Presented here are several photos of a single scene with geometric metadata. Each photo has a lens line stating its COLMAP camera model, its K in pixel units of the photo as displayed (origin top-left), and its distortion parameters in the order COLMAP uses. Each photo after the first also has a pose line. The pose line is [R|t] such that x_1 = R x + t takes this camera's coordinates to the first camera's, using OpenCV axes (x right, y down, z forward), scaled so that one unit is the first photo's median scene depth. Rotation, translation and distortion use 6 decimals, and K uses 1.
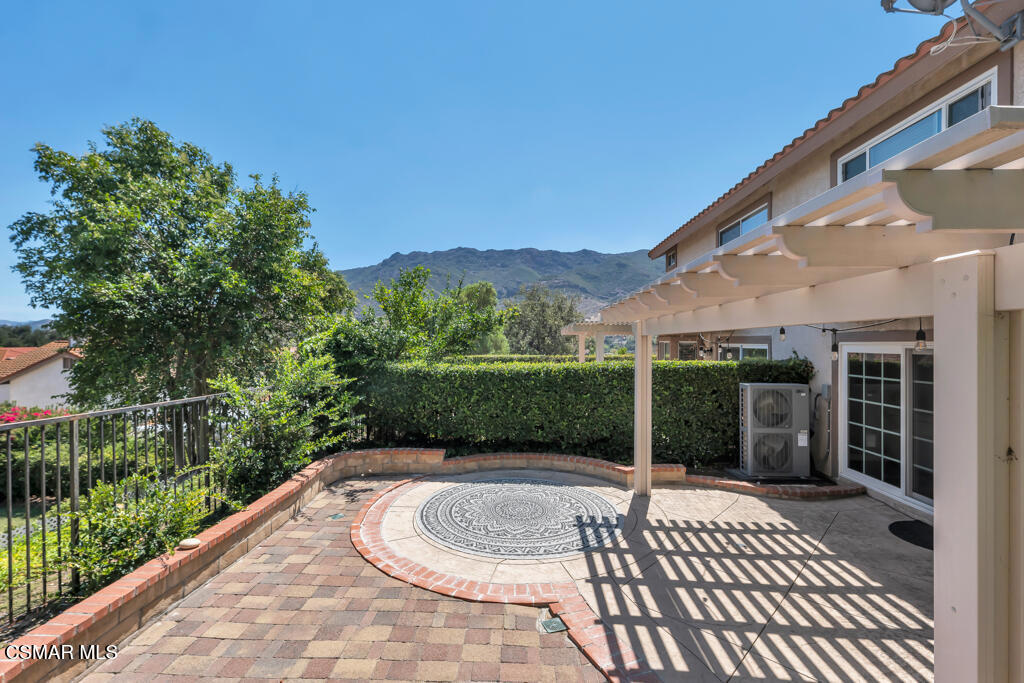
lens RADIAL K [[460.0, 0, 509.6], [0, 460.0, 342.0], [0, 0, 1]] dist [0.003017, -0.000789]
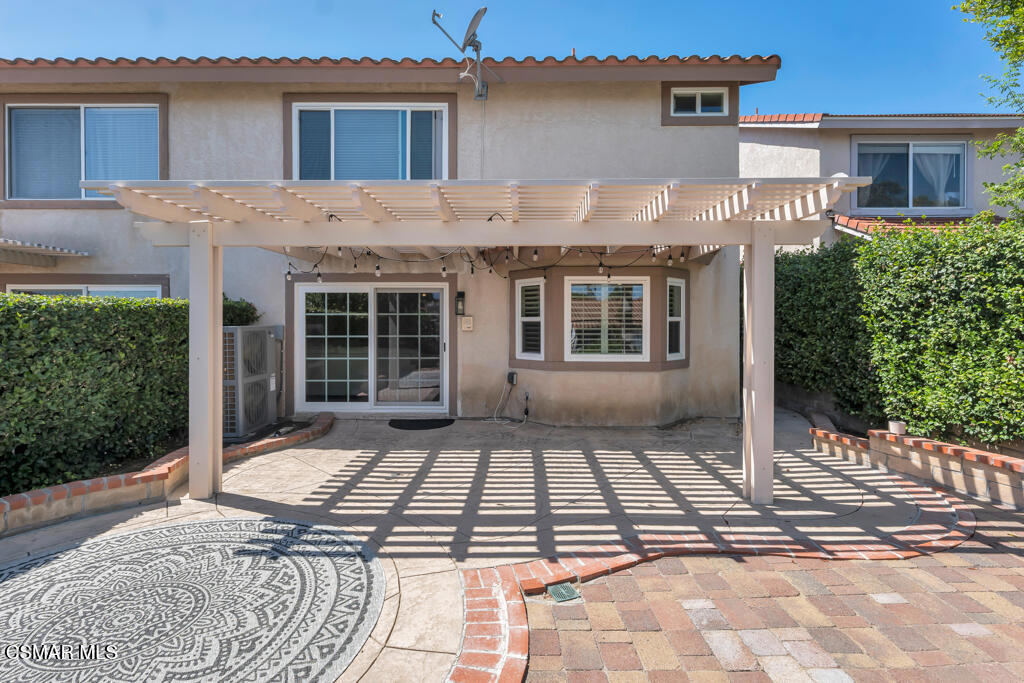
lens RADIAL K [[469.0, 0, 510.3], [0, 469.0, 318.2], [0, 0, 1]] dist [0.001928, -0.000335]
pose [[-0.034624, -0.002257, 0.999398, -0.434661], [-0.002355, 0.999995, 0.002177, 0.097038], [-0.999398, -0.002279, -0.034629, 0.706809]]
